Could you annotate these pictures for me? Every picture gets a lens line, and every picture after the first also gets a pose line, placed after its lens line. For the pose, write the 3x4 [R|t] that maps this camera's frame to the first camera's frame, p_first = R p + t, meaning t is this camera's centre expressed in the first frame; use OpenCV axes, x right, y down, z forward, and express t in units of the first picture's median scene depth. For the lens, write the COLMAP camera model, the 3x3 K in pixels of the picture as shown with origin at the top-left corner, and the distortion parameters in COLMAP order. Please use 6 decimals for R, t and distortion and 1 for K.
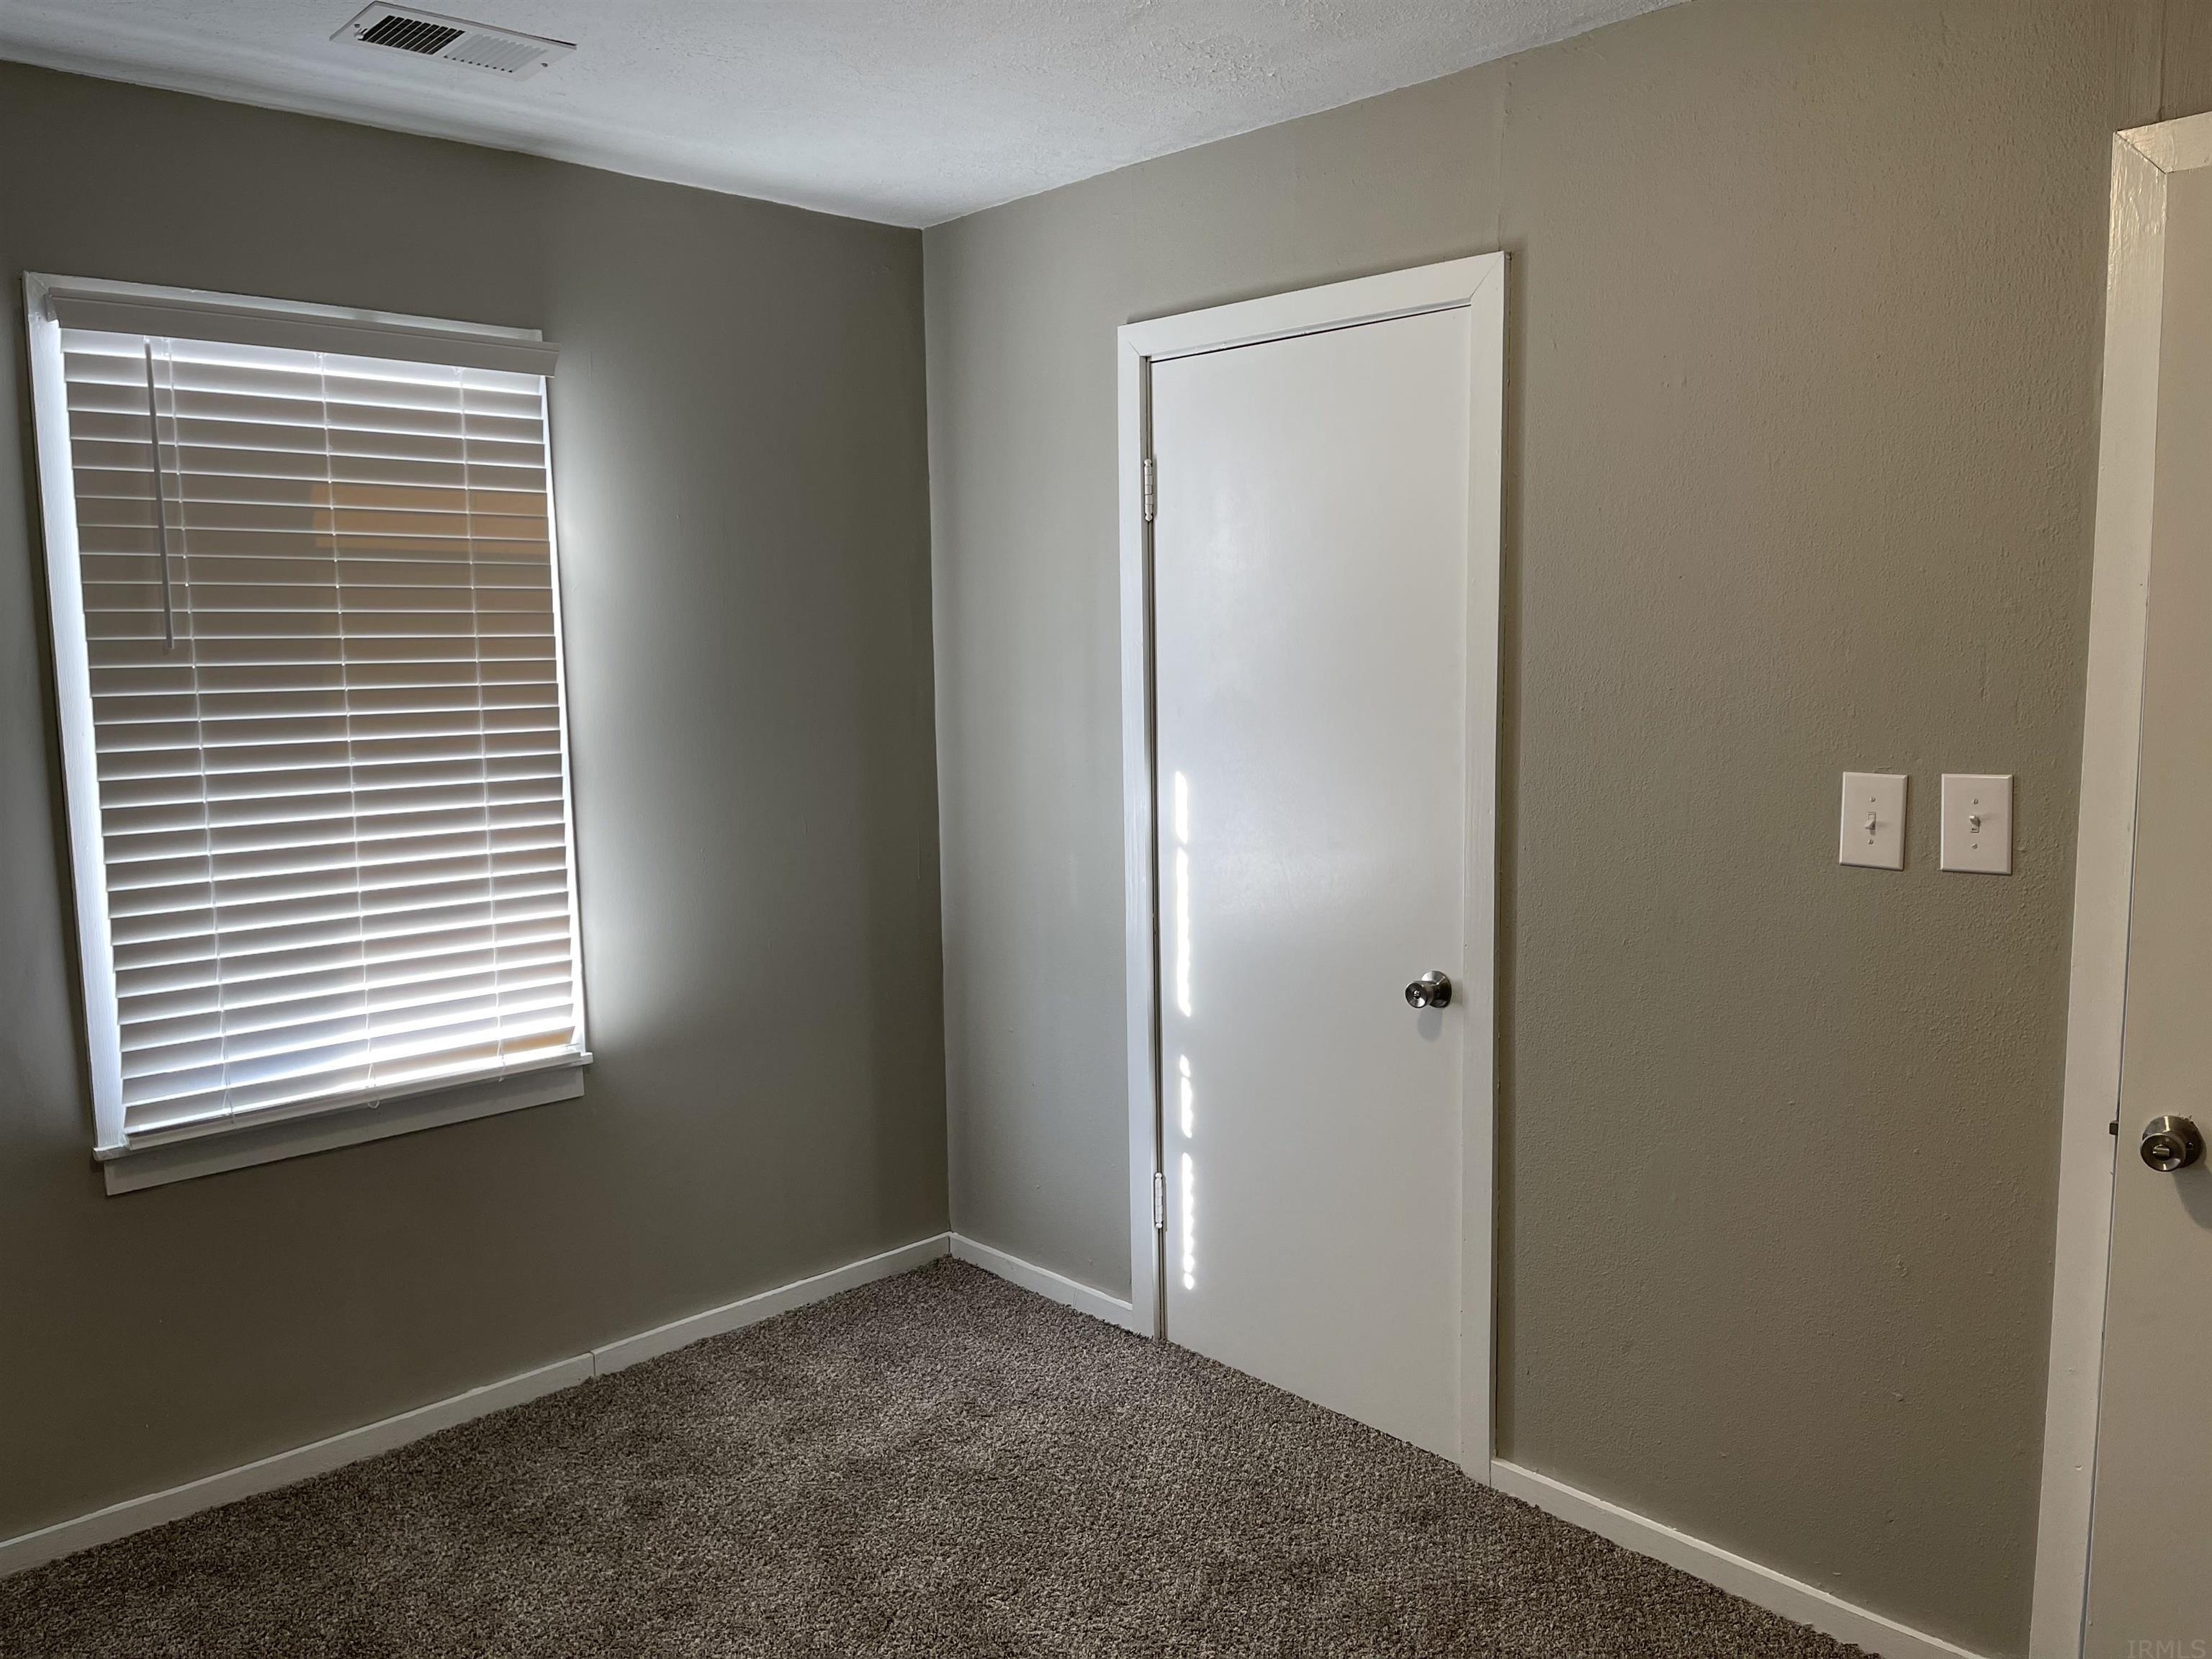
lens RADIAL K [[1667.1, 0, 1114.6], [0, 1667.1, 823.5], [0, 0, 1]] dist [0.029120, -0.033363]
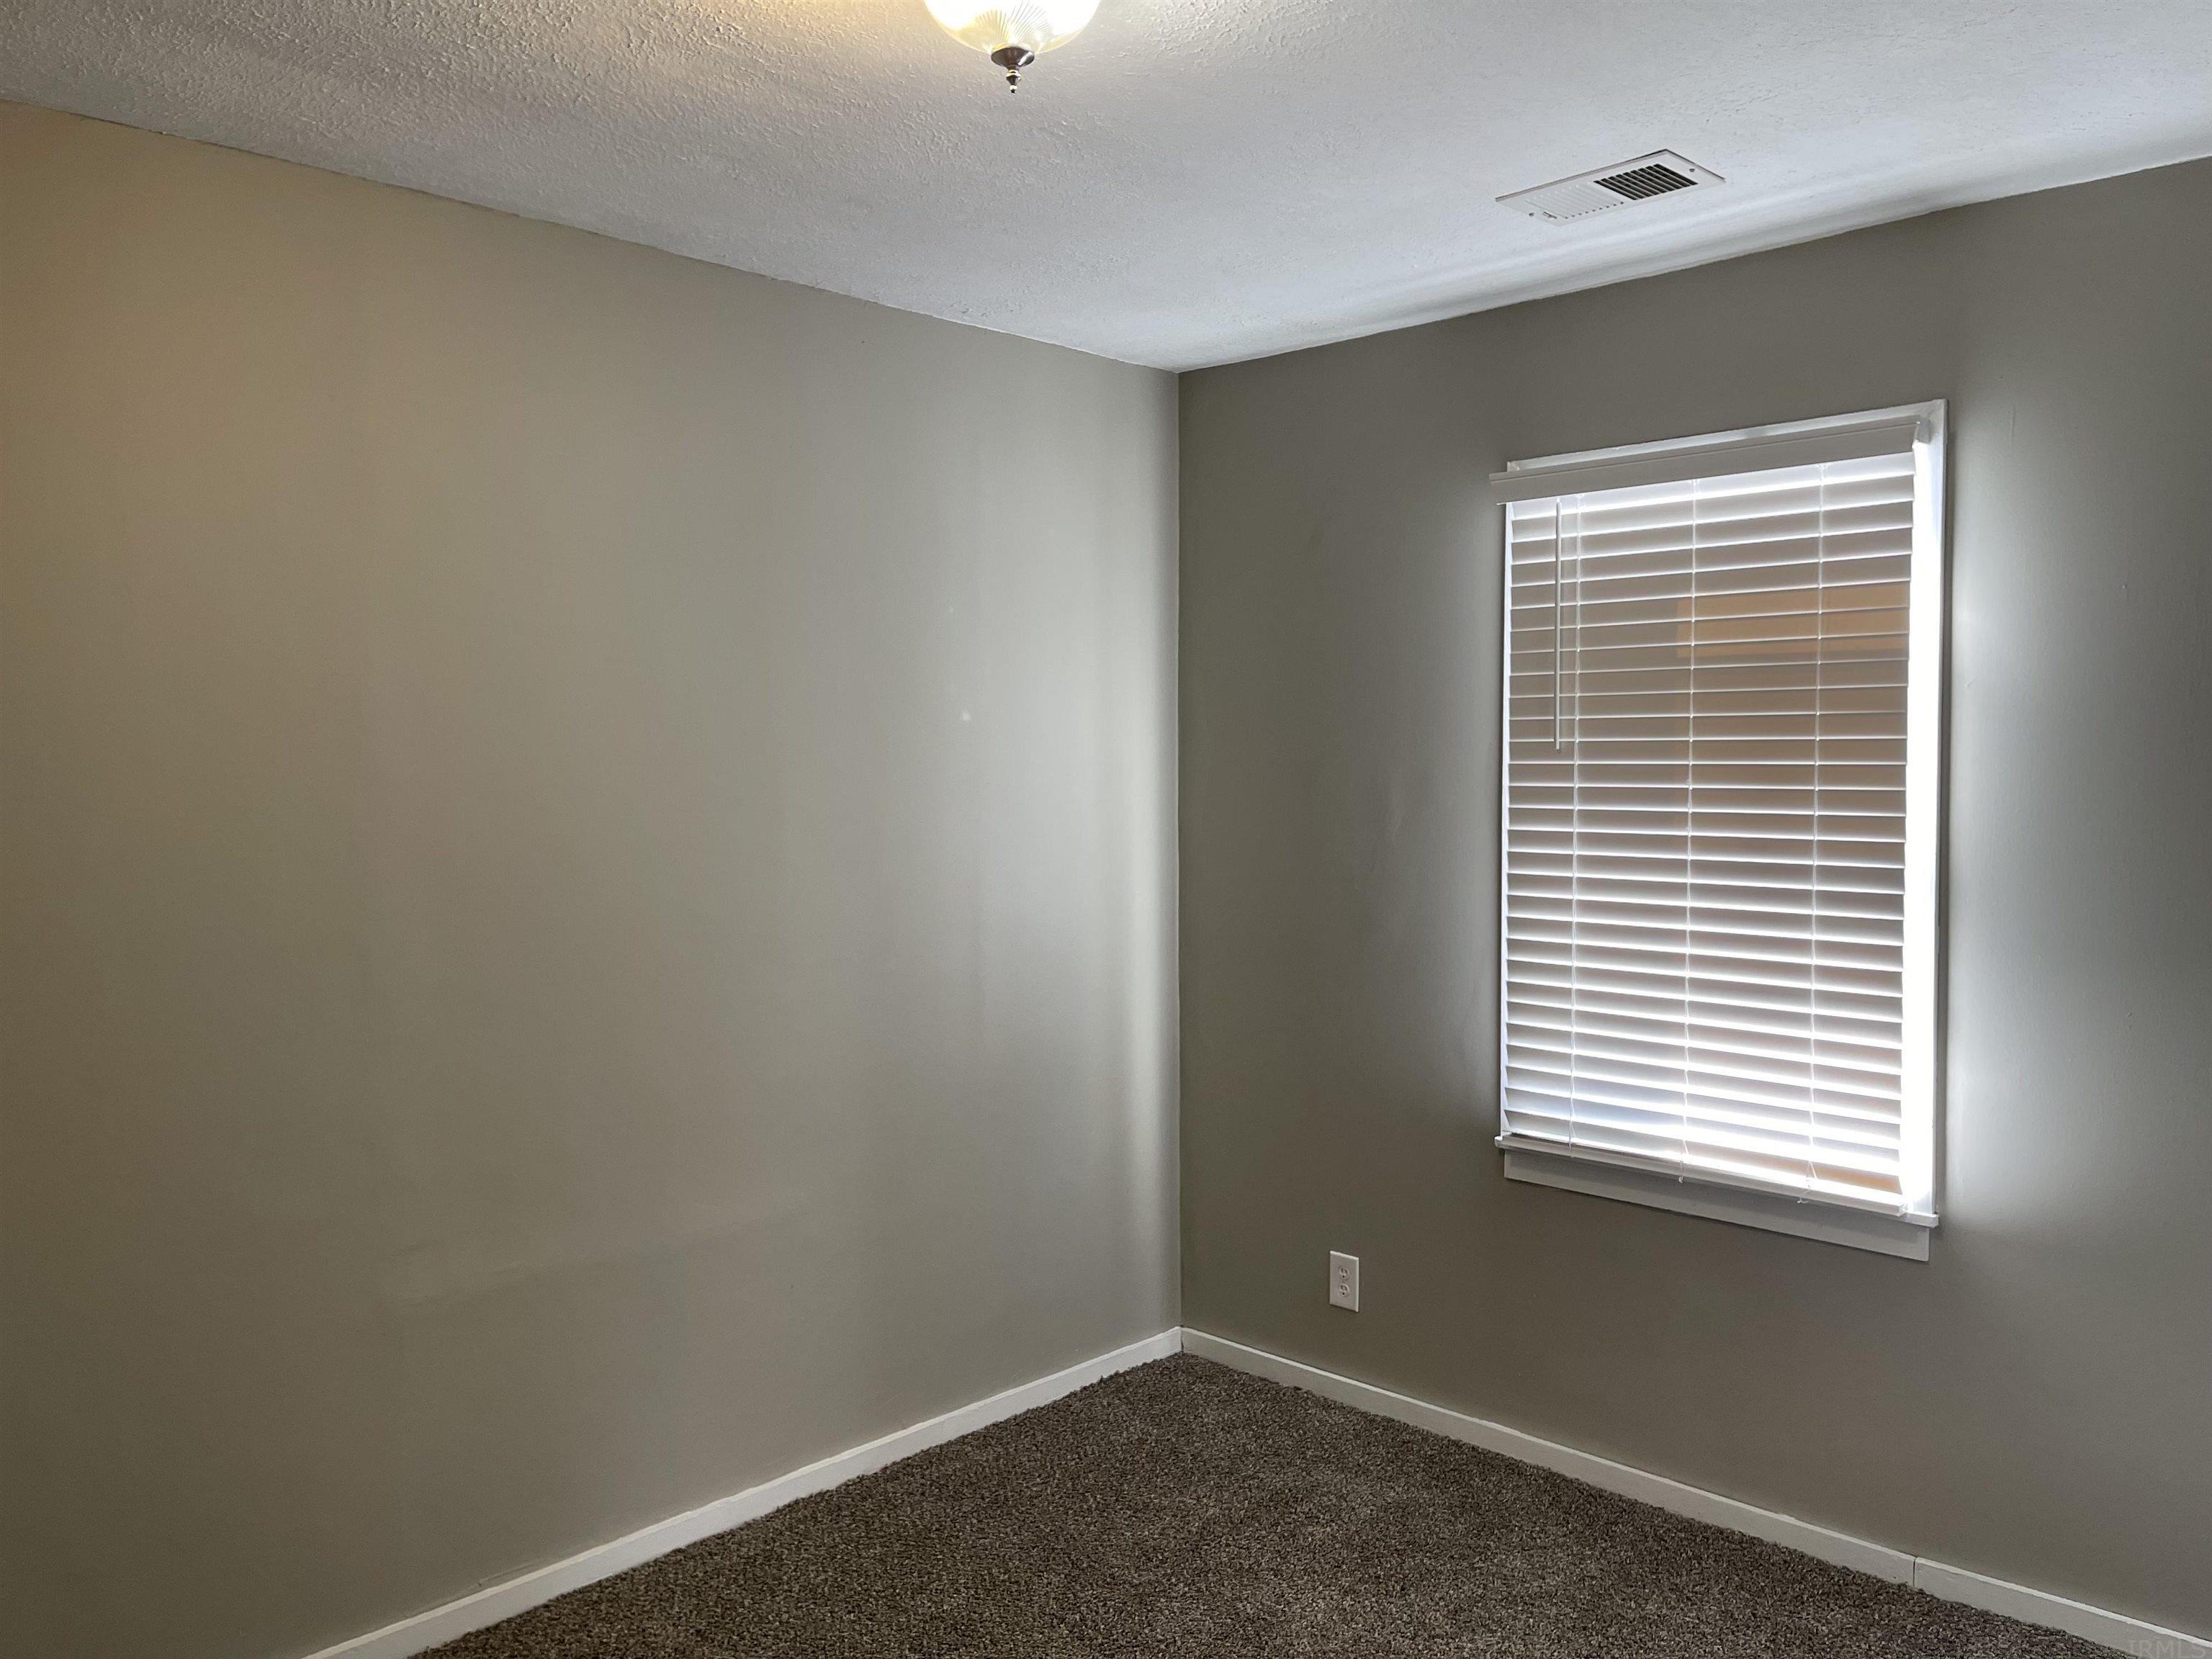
lens RADIAL K [[1667.1, 0, 1106.4], [0, 1667.1, 835.0], [0, 0, 1]] dist [0.029120, -0.033363]
pose [[0.045705, 0.062930, -0.996971, 0.570350], [-0.107797, 0.992497, 0.057705, -0.068578], [0.993122, 0.104833, 0.052145, 0.551785]]
